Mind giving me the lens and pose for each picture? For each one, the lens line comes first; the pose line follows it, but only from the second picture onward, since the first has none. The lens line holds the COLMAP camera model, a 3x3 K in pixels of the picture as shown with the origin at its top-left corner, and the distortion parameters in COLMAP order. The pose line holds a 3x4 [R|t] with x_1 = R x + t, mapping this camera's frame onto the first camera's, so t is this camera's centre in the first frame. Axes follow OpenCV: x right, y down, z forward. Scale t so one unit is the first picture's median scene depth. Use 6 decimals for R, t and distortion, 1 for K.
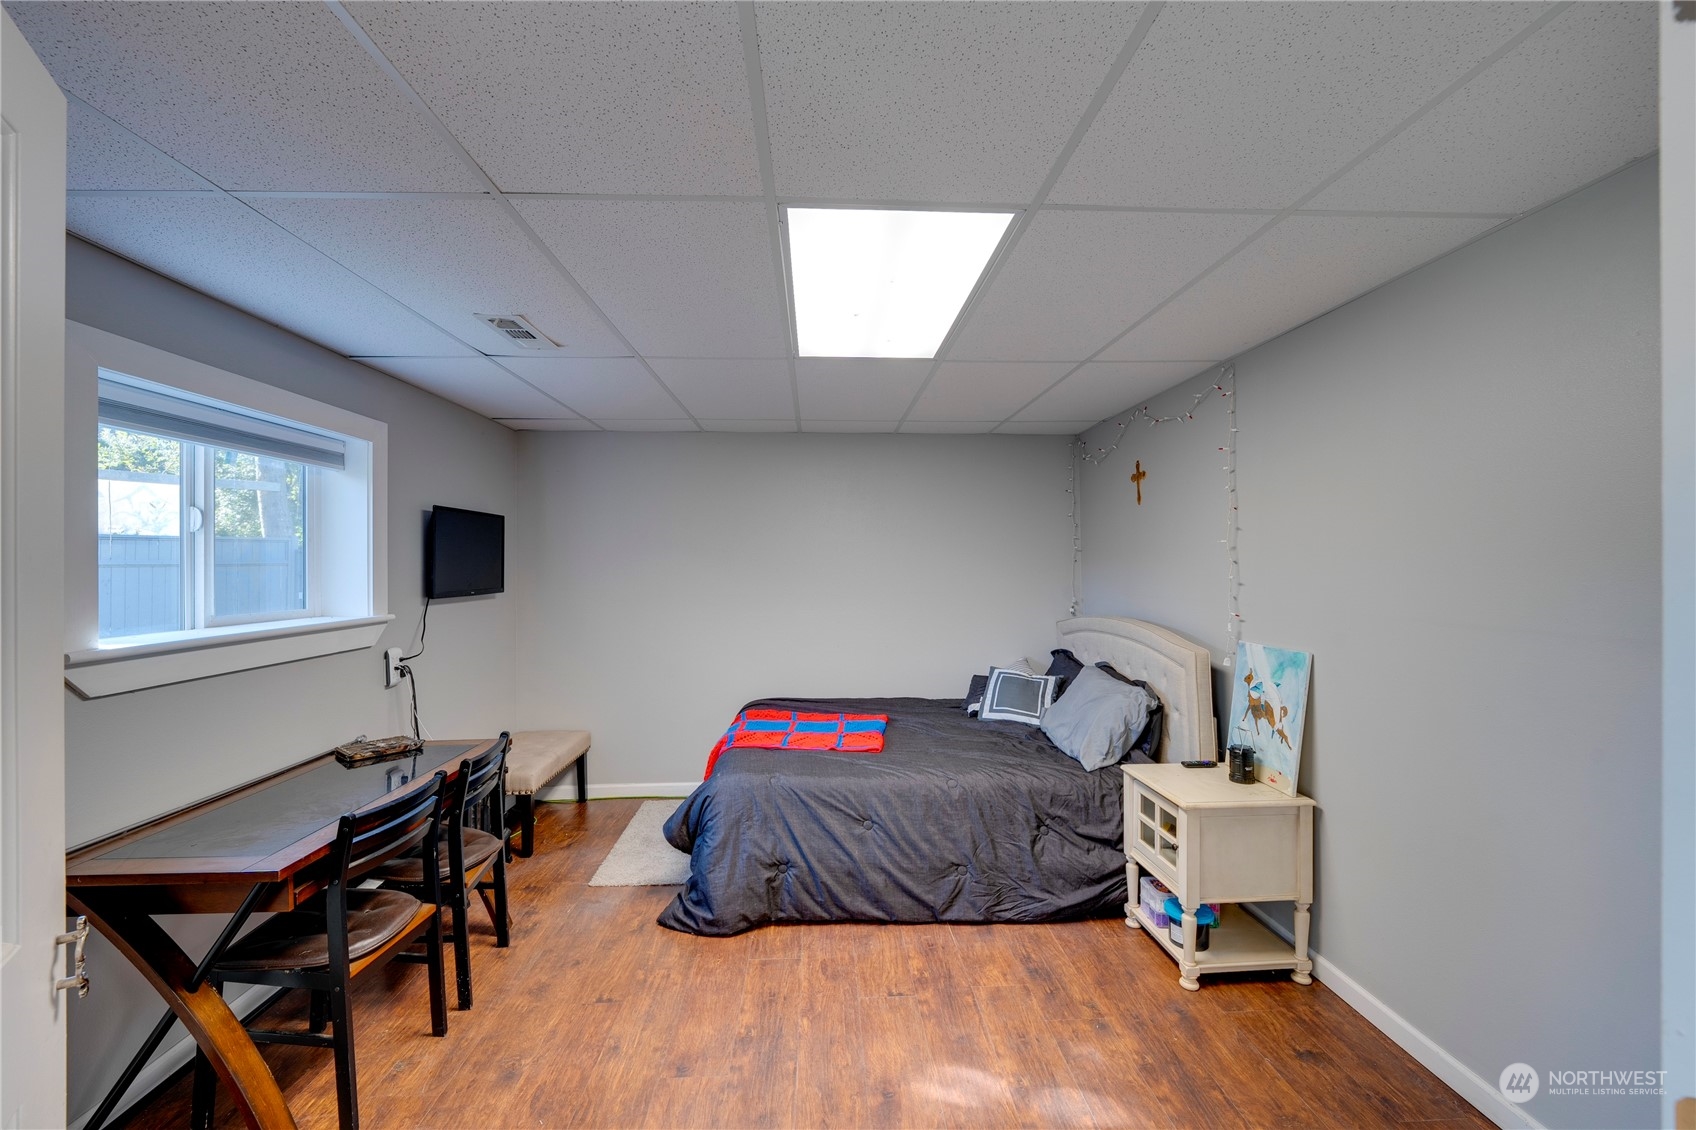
lens RADIAL K [[682.9, 0, 843.8], [0, 682.9, 556.9], [0, 0, 1]] dist [-0.002204, -0.006073]
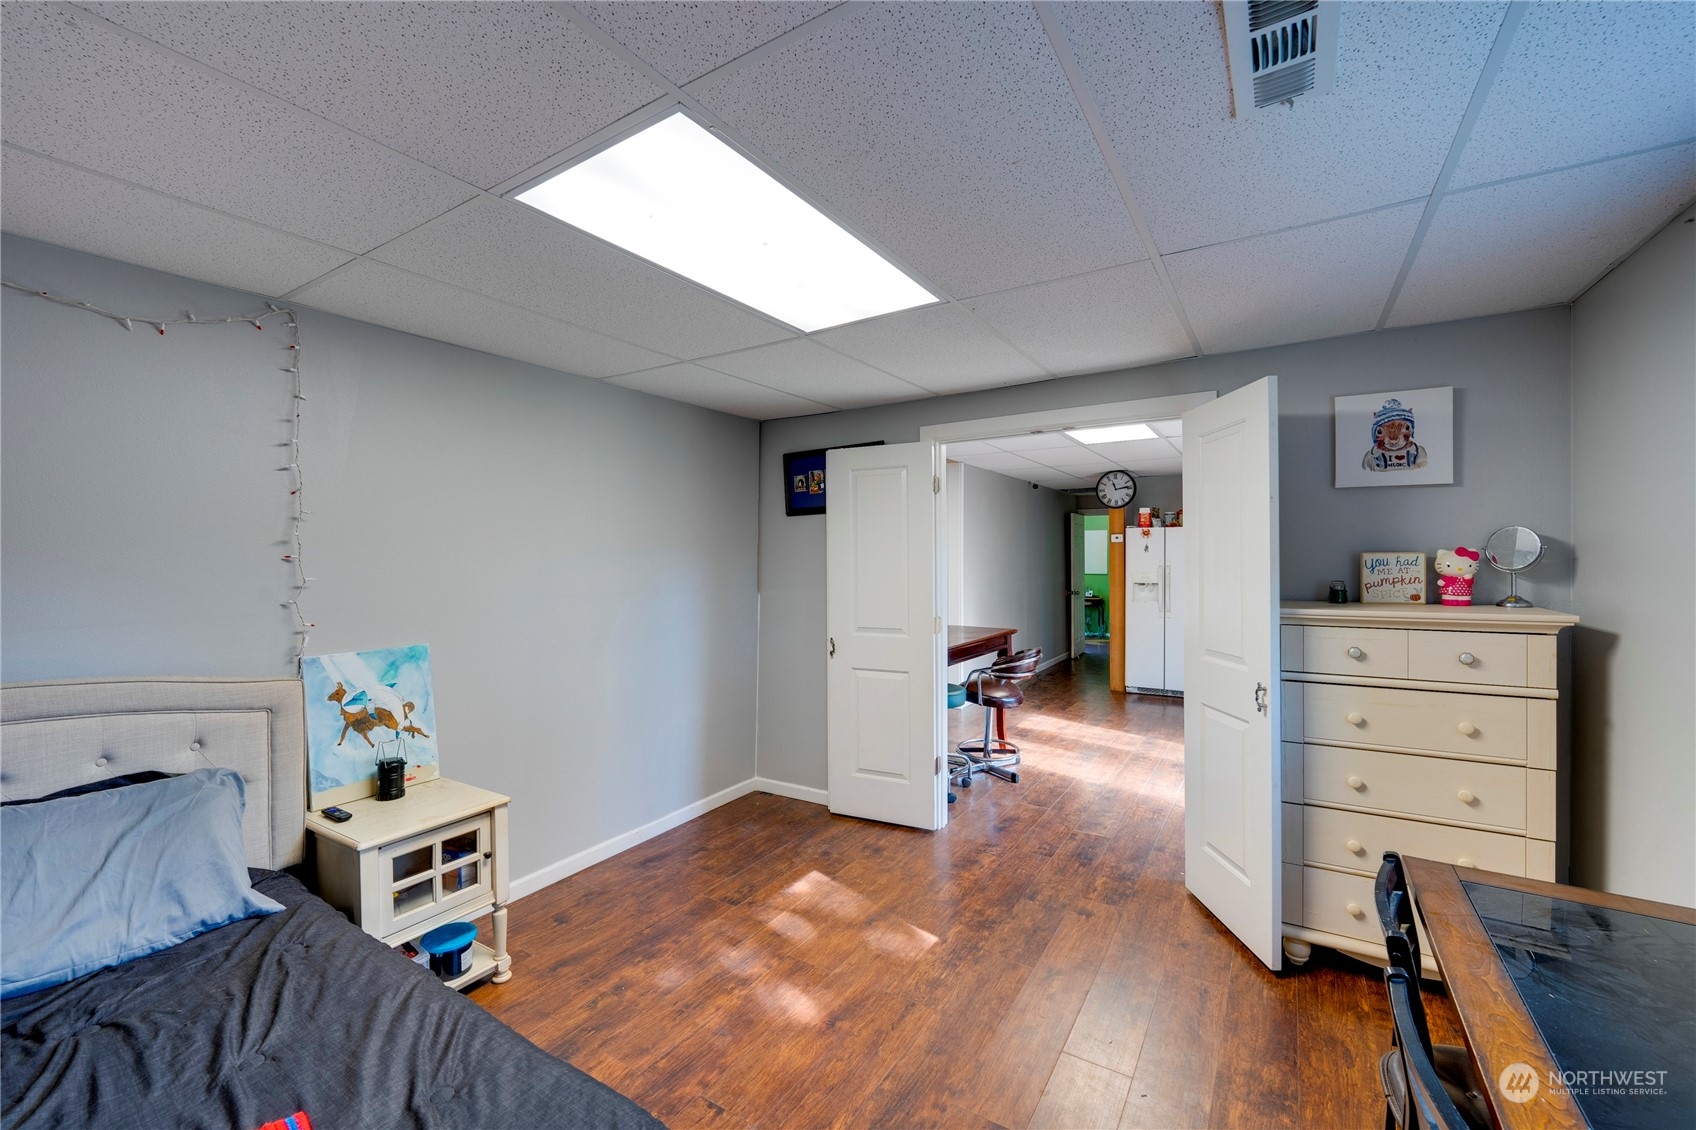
lens RADIAL K [[682.9, 0, 843.8], [0, 682.9, 556.9], [0, 0, 1]] dist [-0.002204, -0.006073]
pose [[-0.814946, 0.007450, 0.579489, -0.466526], [0.004803, 0.999970, -0.006101, 0.012836], [-0.579517, -0.002189, -0.814957, 1.443057]]
